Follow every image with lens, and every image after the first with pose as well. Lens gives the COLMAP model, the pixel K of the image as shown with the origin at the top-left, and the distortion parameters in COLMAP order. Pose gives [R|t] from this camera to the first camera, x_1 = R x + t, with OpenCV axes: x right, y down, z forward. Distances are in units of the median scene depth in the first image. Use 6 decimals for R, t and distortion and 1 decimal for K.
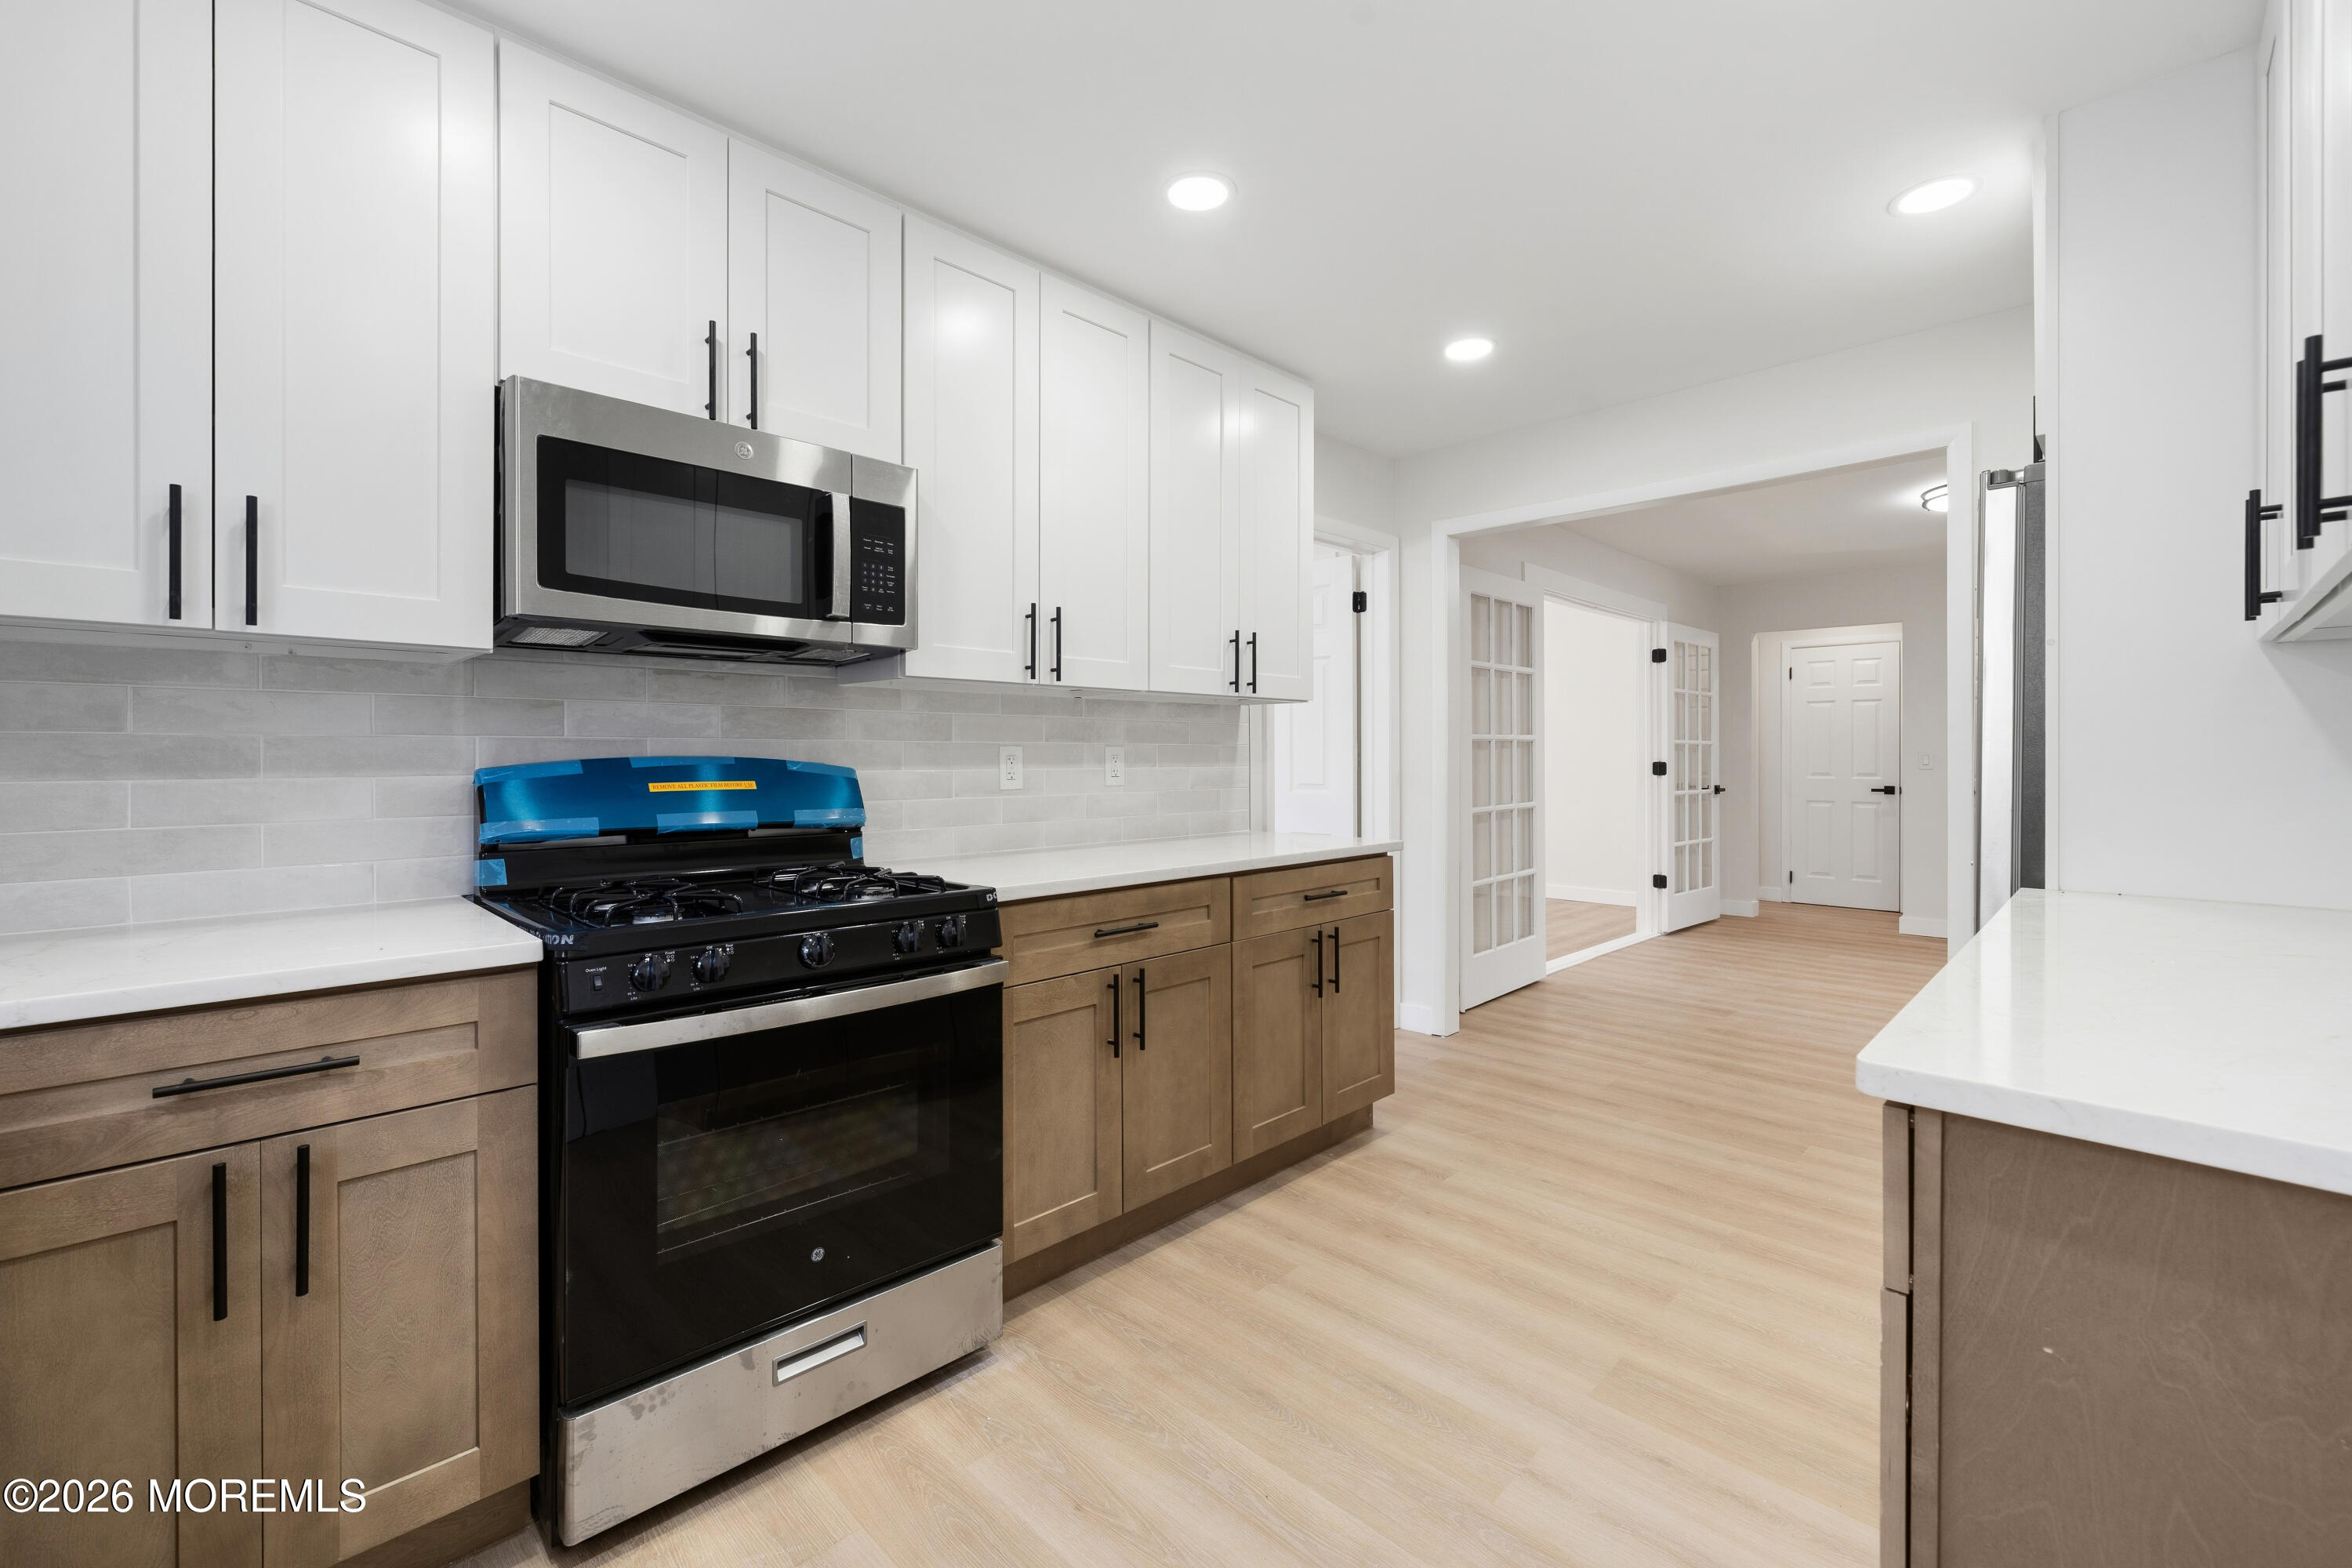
lens RADIAL K [[973.3, 0, 1162.6], [0, 973.3, 775.0], [0, 0, 1]] dist [0.000682, -0.000448]
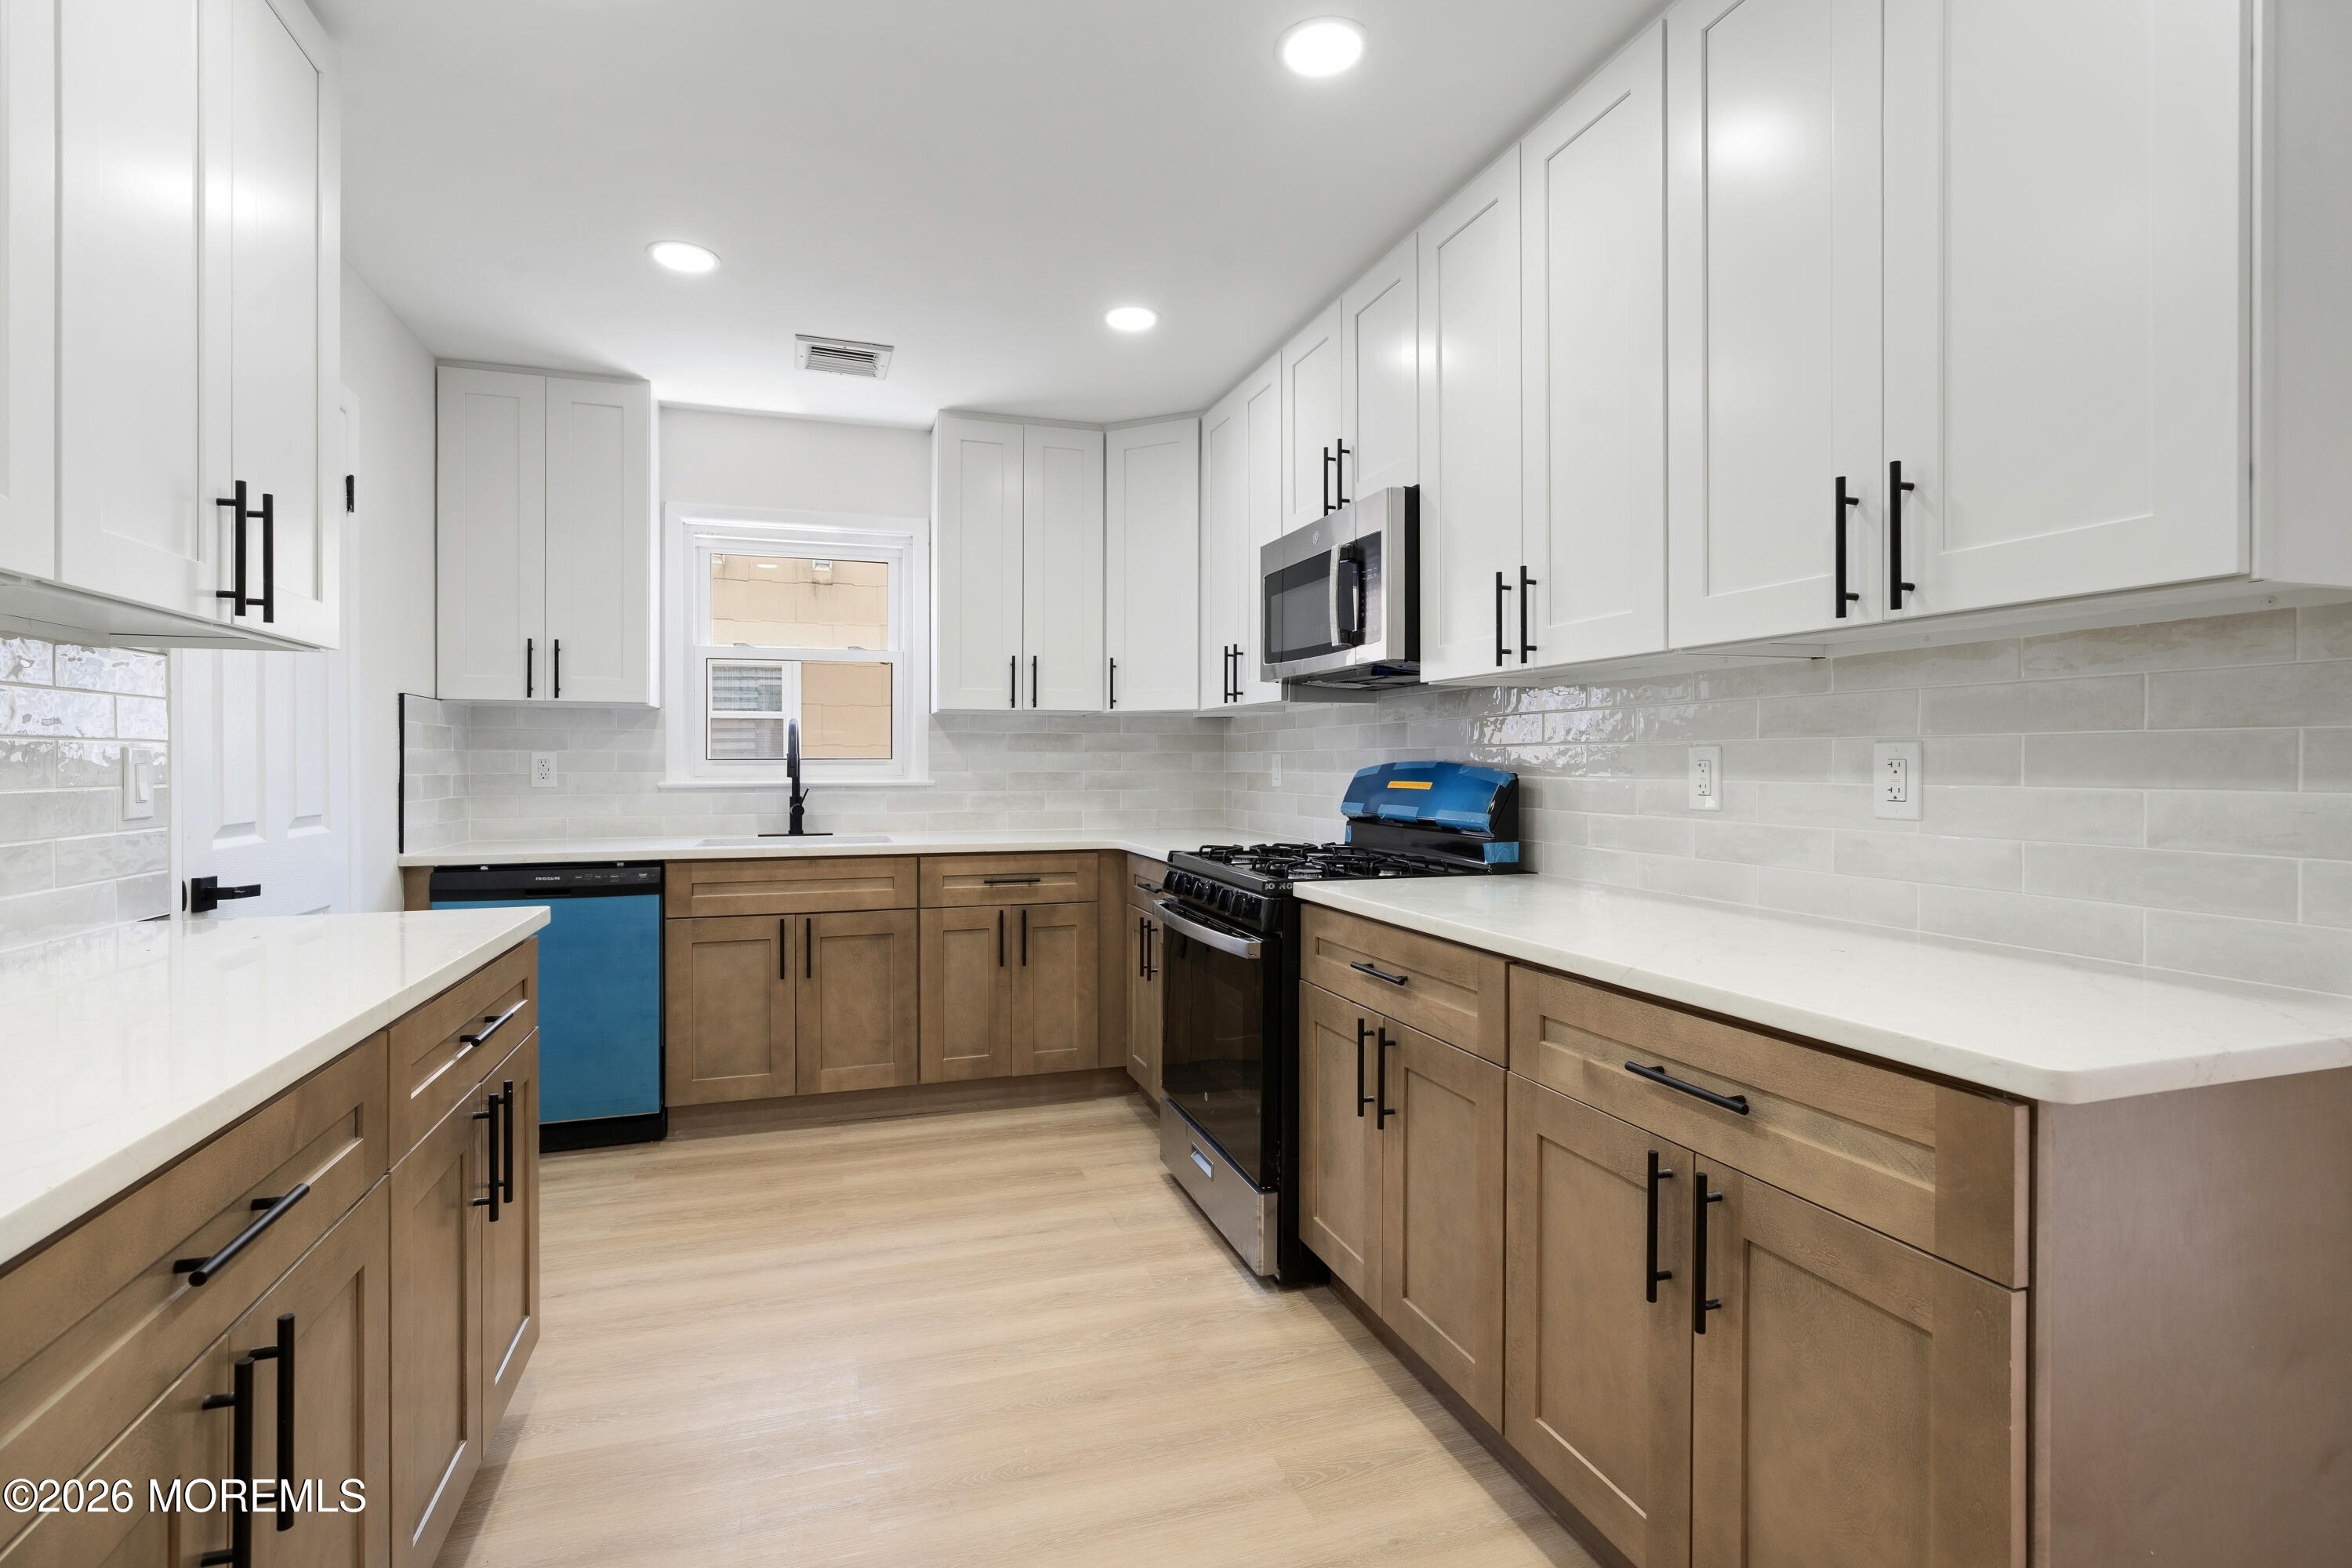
lens RADIAL K [[1096.3, 0, 1170.2], [0, 1096.3, 766.4], [0, 0, 1]] dist [-0.000101, -0.000365]
pose [[-0.445471, 0.006688, -0.895271, 0.653222], [-0.012986, 0.999819, 0.013931, -0.019847], [0.895202, 0.017832, -0.445303, 0.939275]]
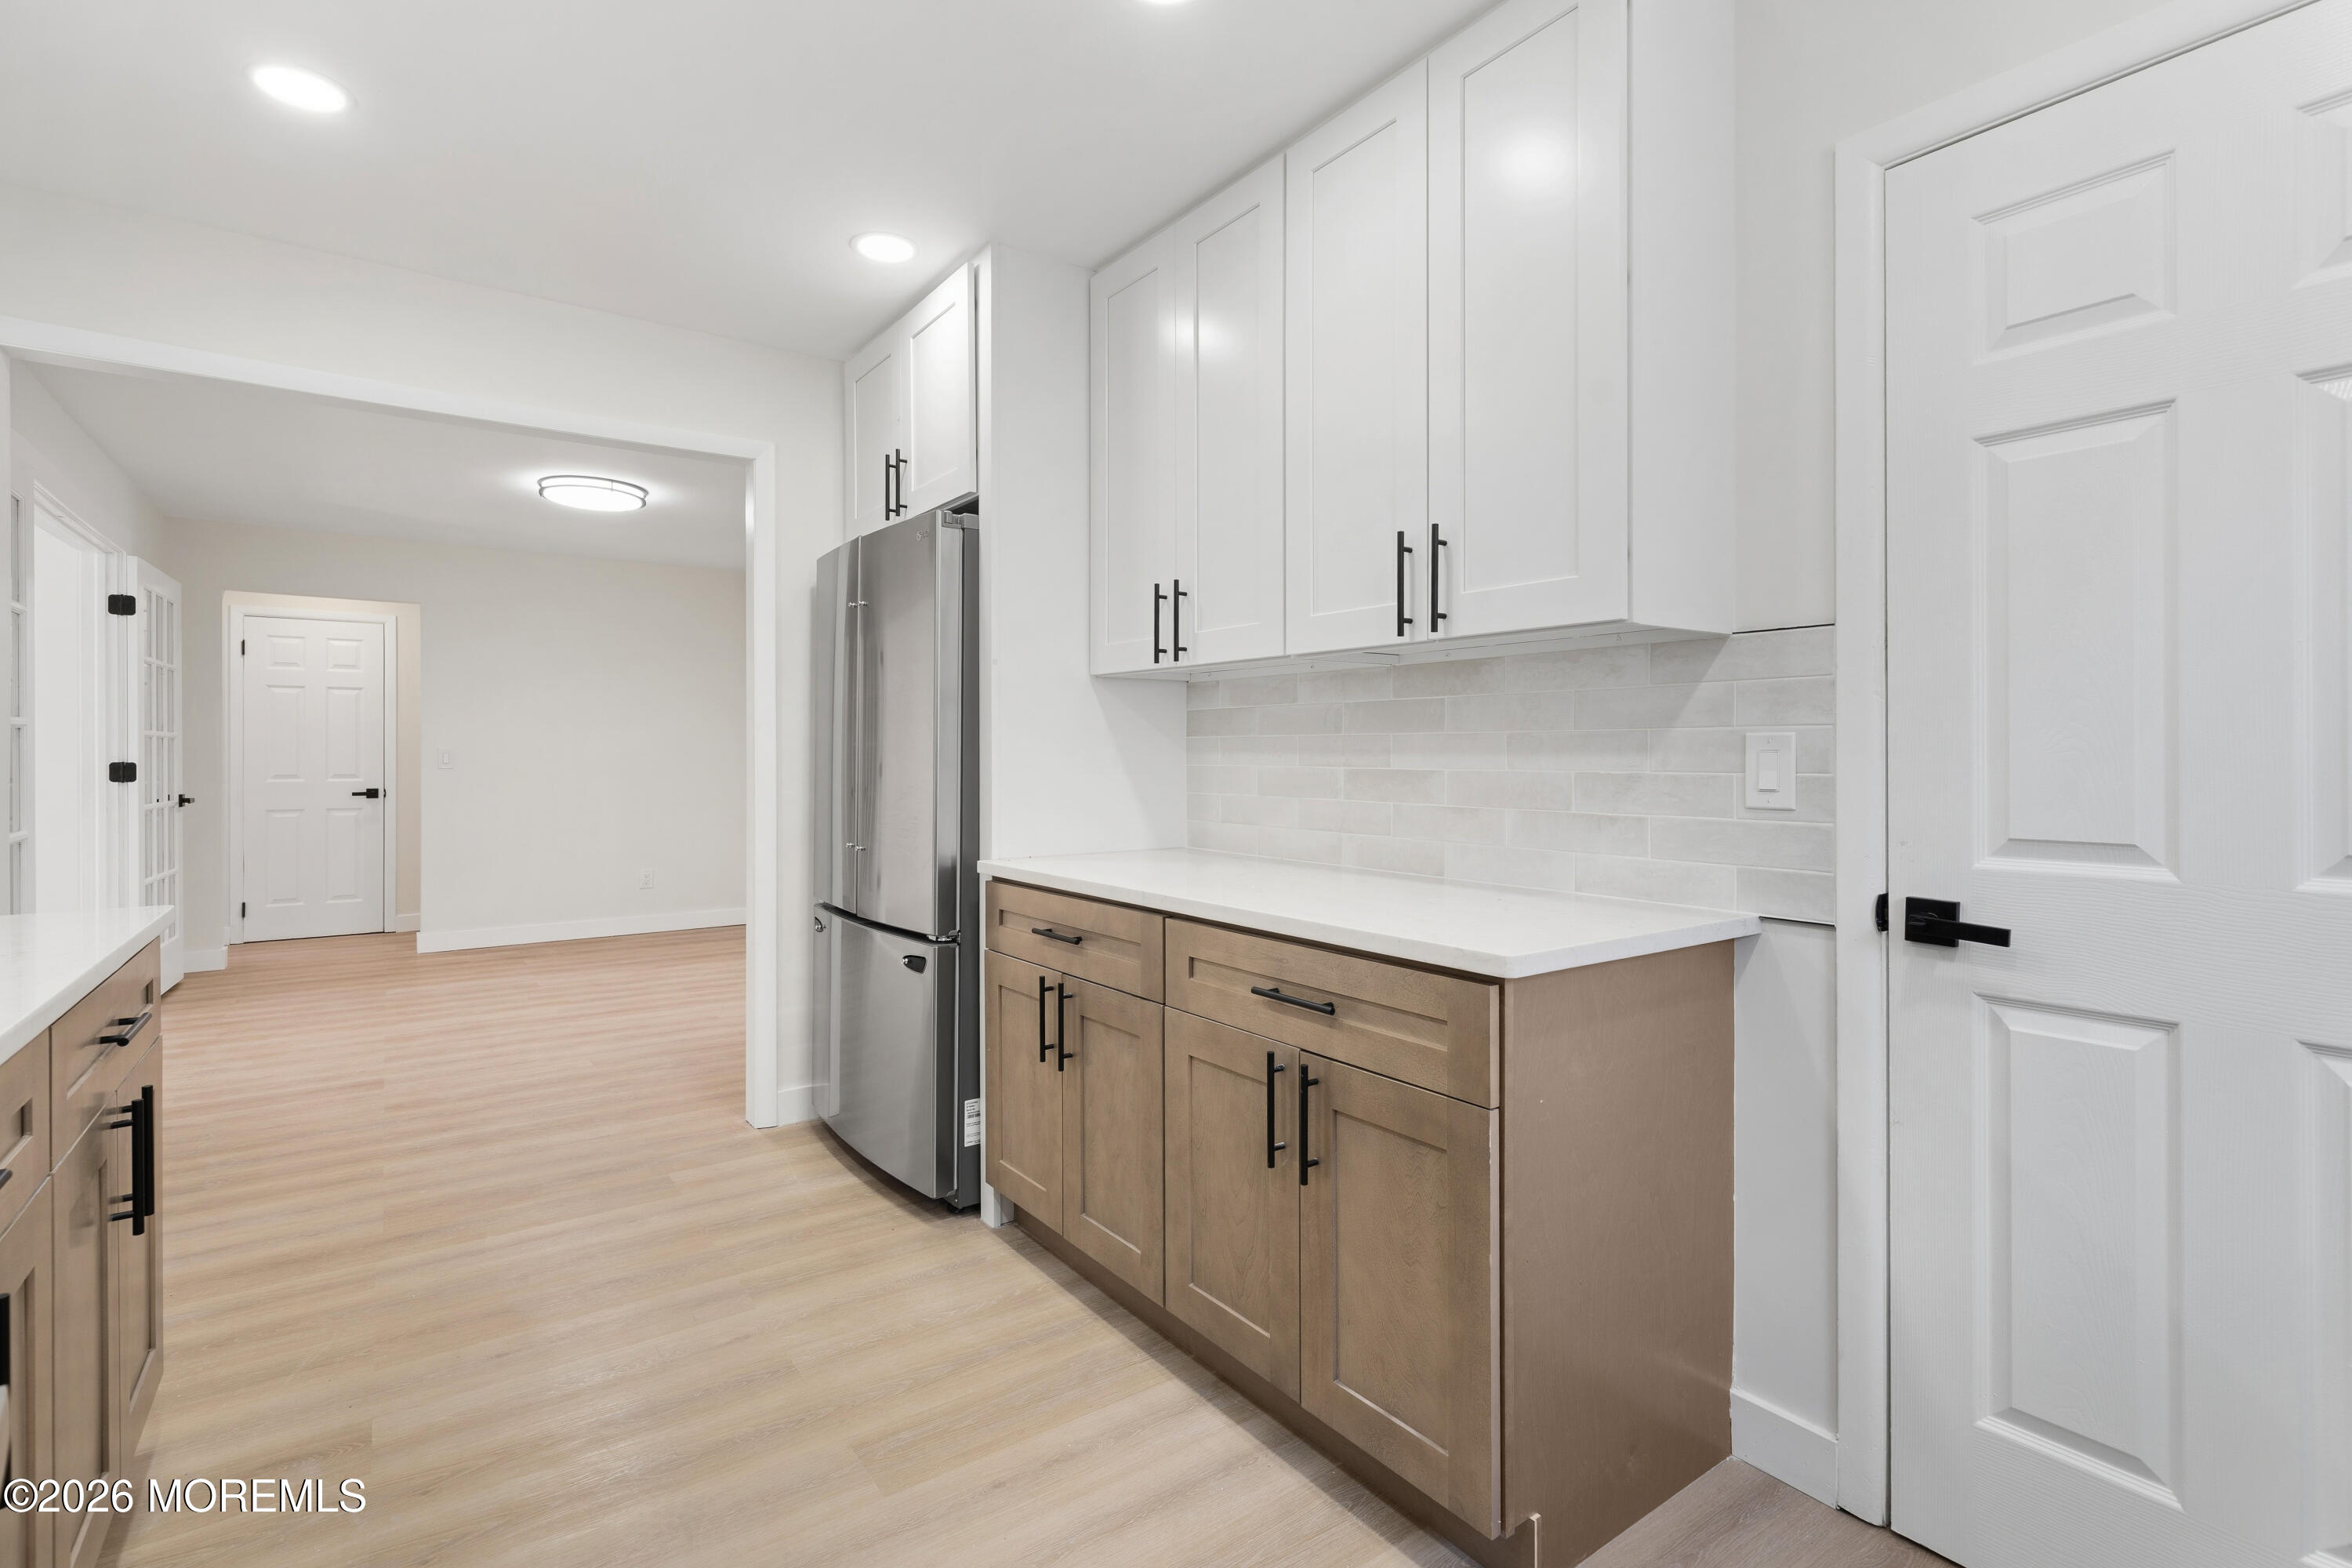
lens RADIAL K [[1096.3, 0, 1181.3], [0, 1096.3, 754.3], [0, 0, 1]] dist [-0.000101, -0.000365]
pose [[0.146743, 0.003313, 0.989169, -0.290472], [0.016455, 0.999848, -0.005790, -0.005009], [-0.989038, 0.017127, 0.146666, 0.351360]]
